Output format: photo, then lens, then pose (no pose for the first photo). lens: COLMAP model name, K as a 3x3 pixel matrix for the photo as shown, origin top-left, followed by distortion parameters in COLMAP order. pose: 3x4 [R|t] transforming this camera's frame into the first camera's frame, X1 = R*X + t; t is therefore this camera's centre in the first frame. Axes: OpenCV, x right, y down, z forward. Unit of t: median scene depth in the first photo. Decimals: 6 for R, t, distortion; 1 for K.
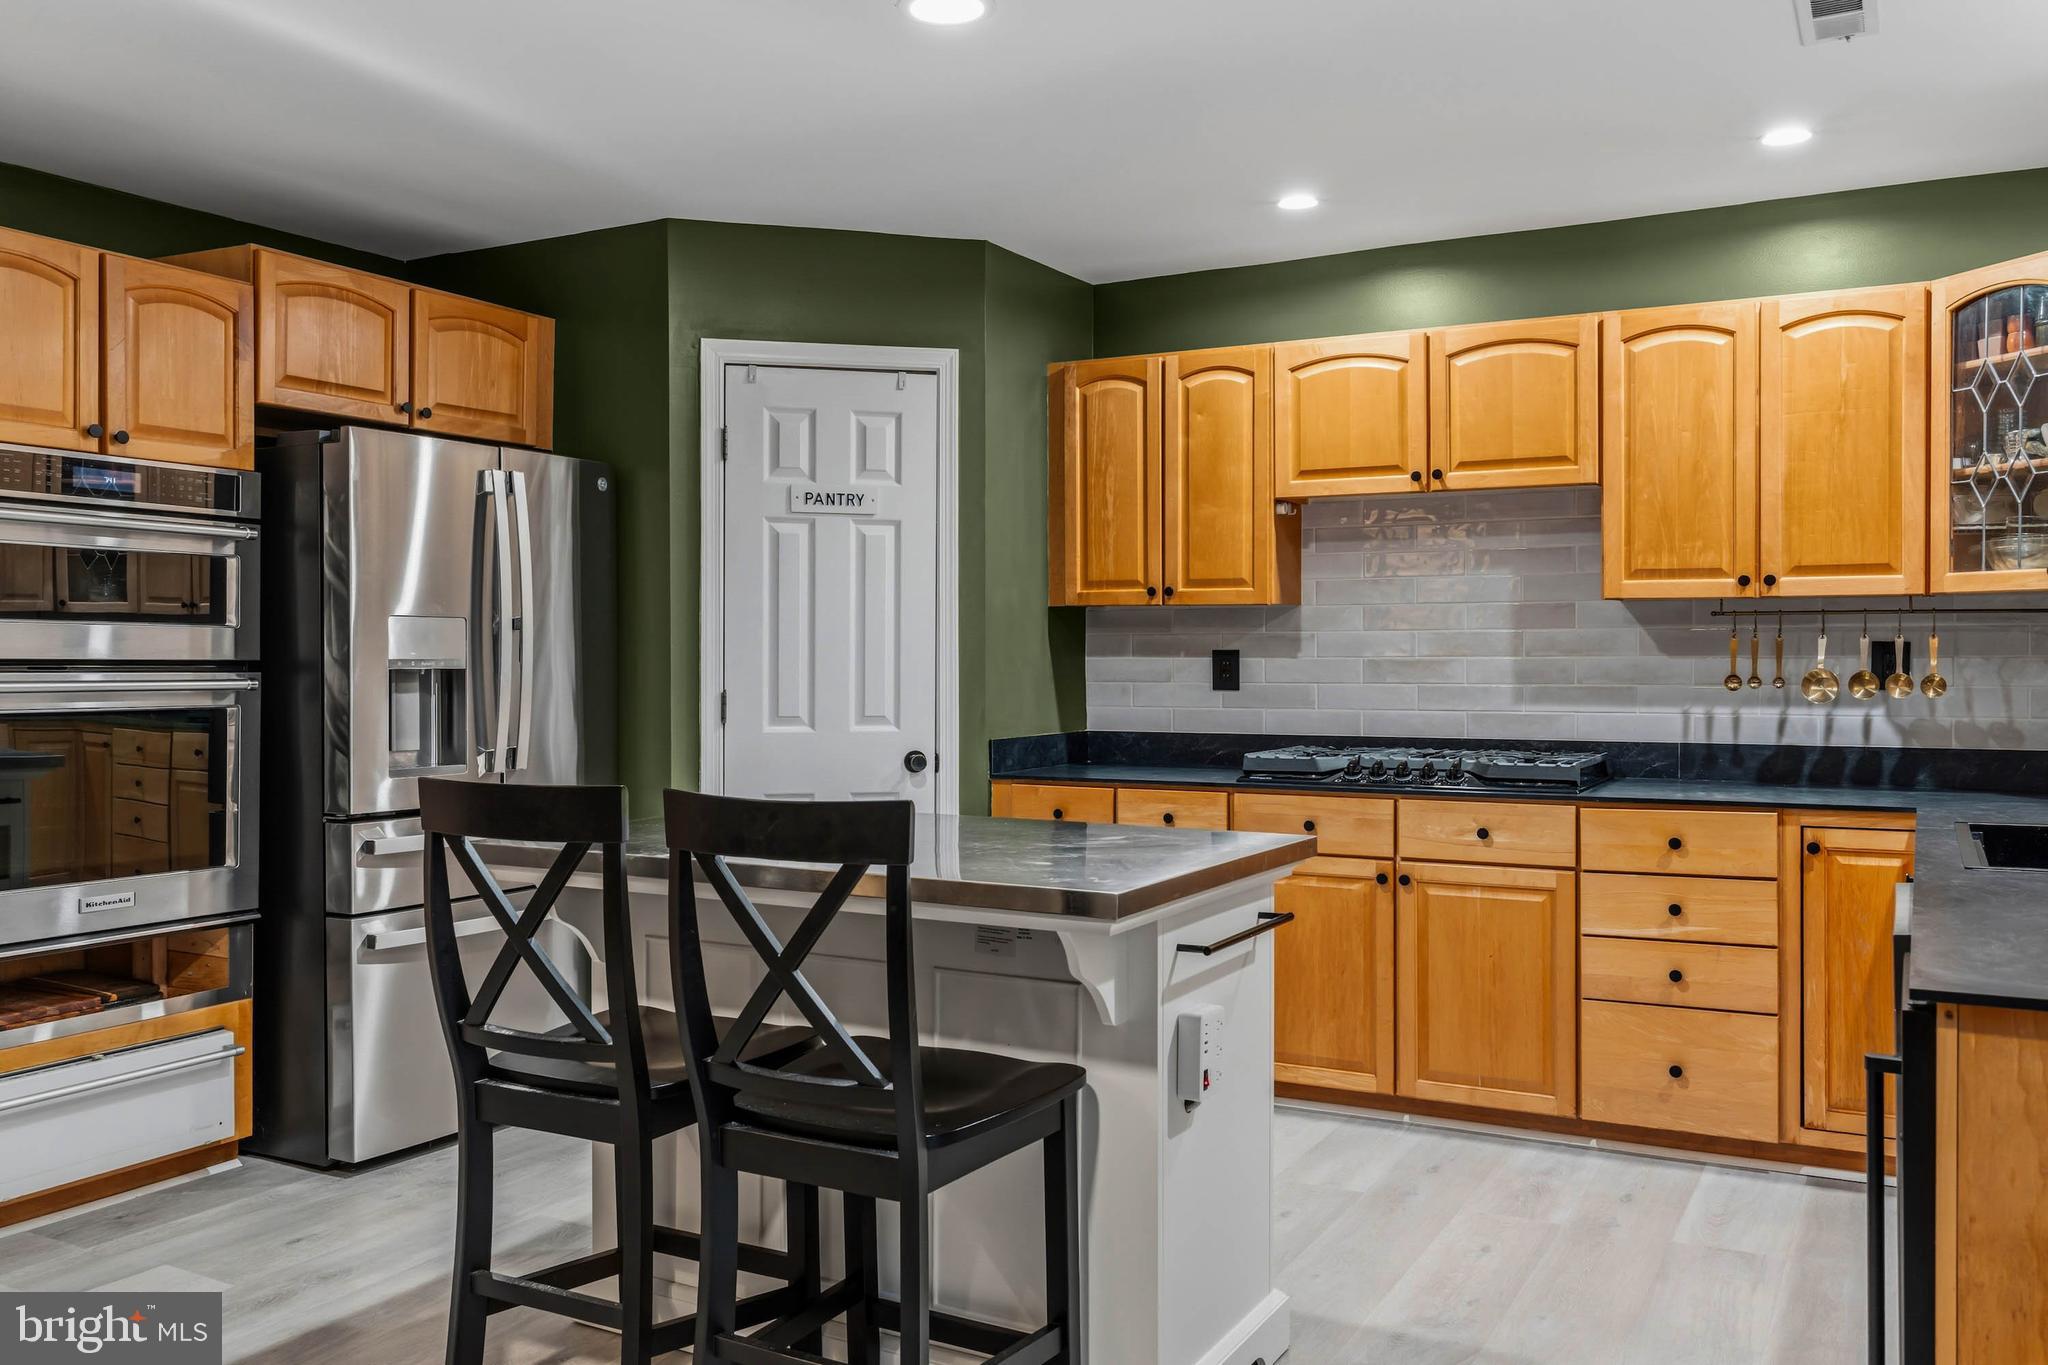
lens RADIAL K [[1621.9, 0, 1029.4], [0, 1621.9, 669.3], [0, 0, 1]] dist [-0.006794, -0.001995]
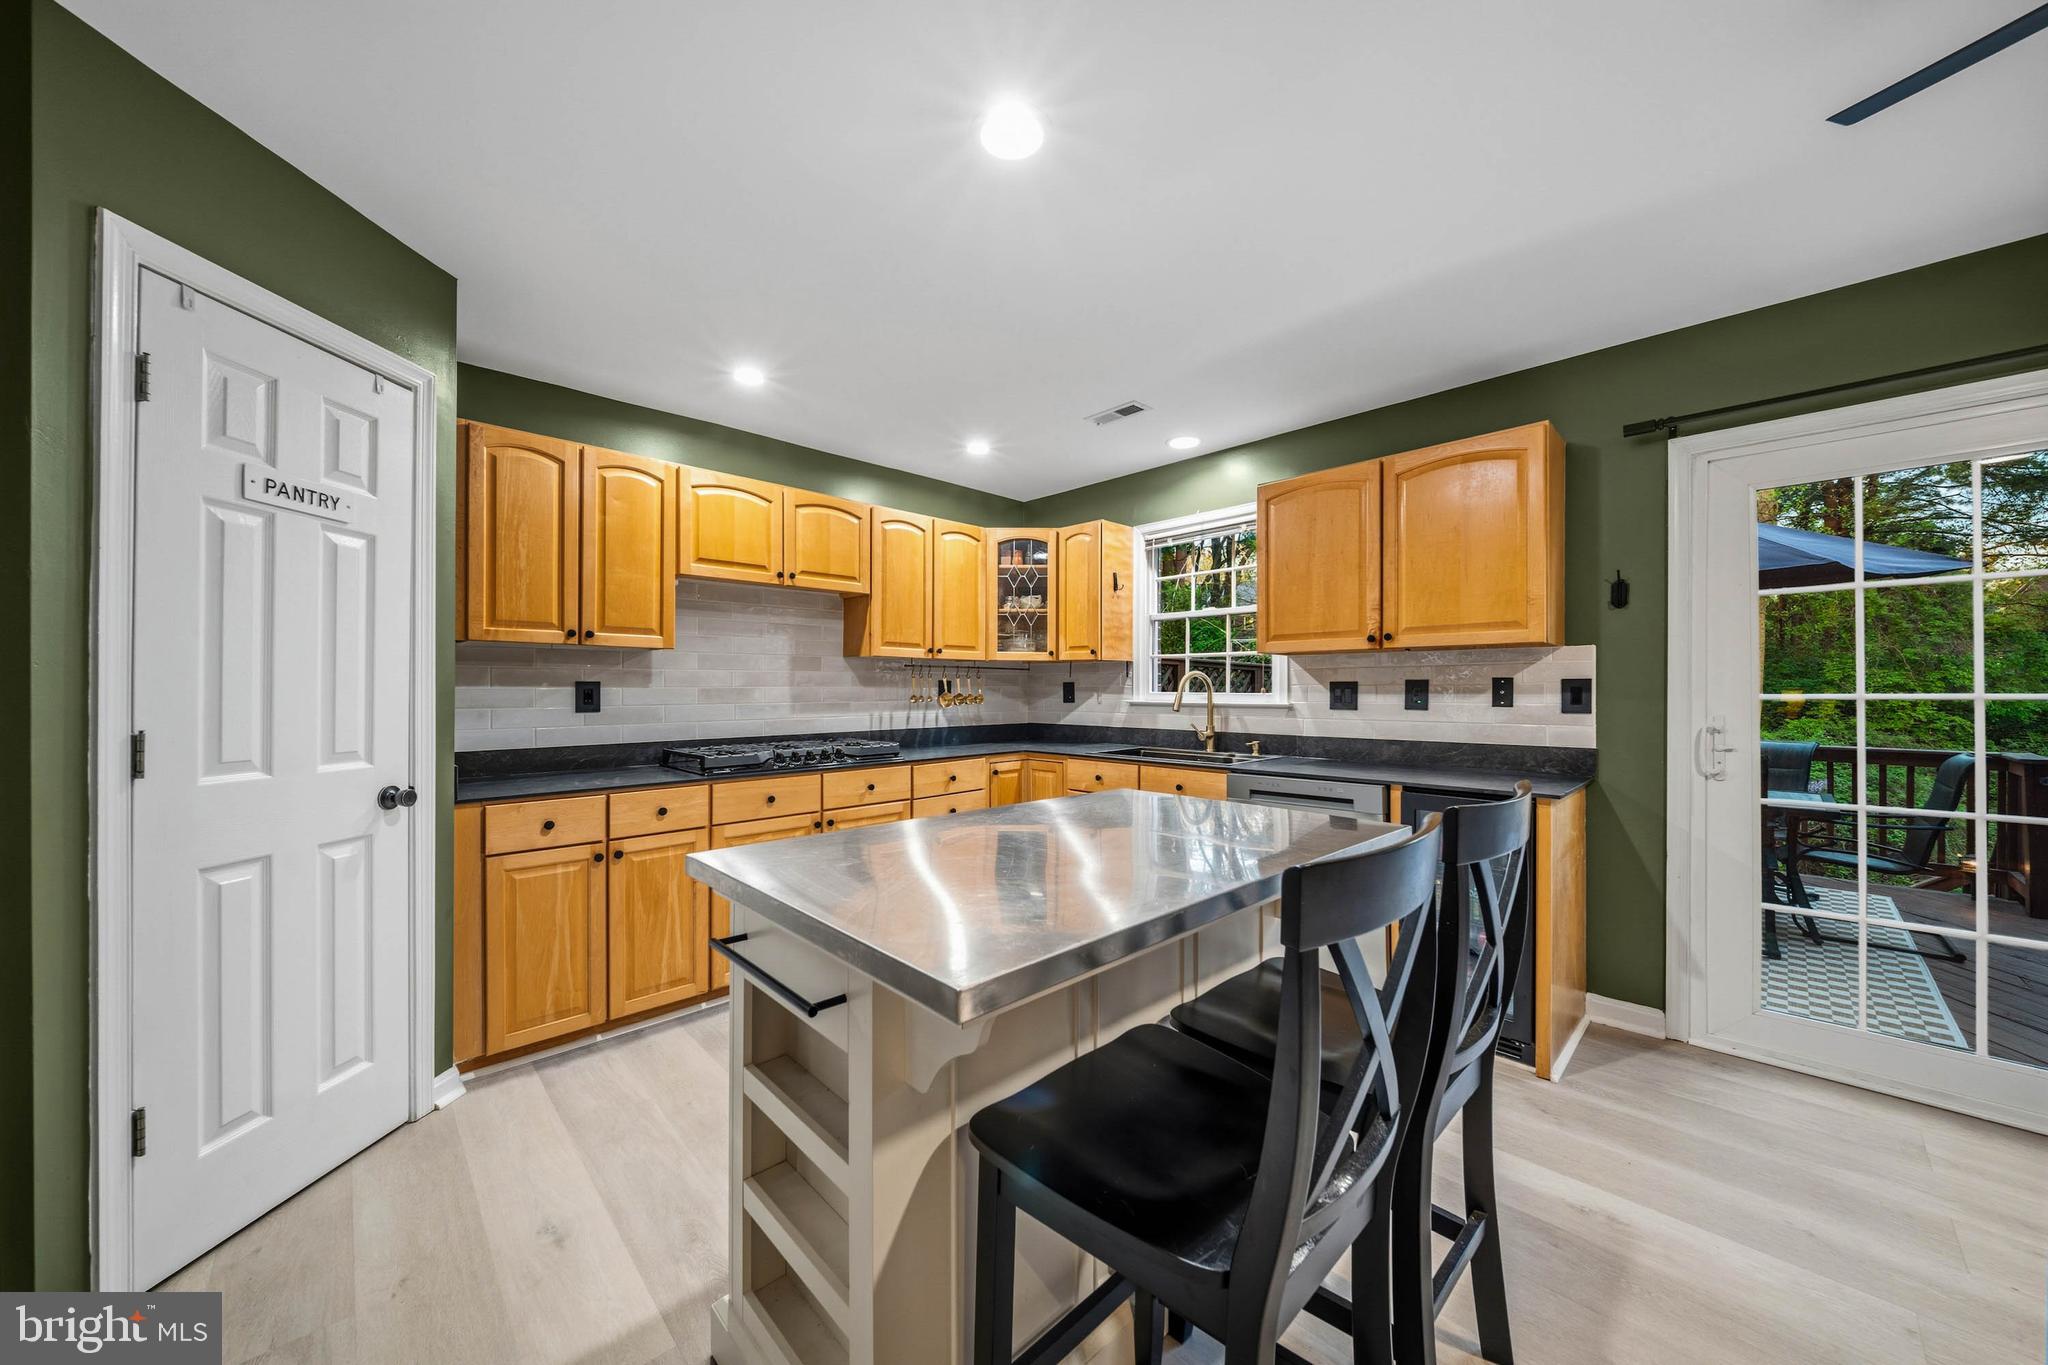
lens RADIAL K [[725.0, 0, 1031.9], [0, 725.0, 688.3], [0, 0, 1]] dist [-0.000446, -0.000152]
pose [[0.285731, 0.001365, 0.958309, -0.371569], [0.009928, 0.999941, -0.004385, -0.000290], [-0.958258, 0.010767, 0.285701, 0.537773]]
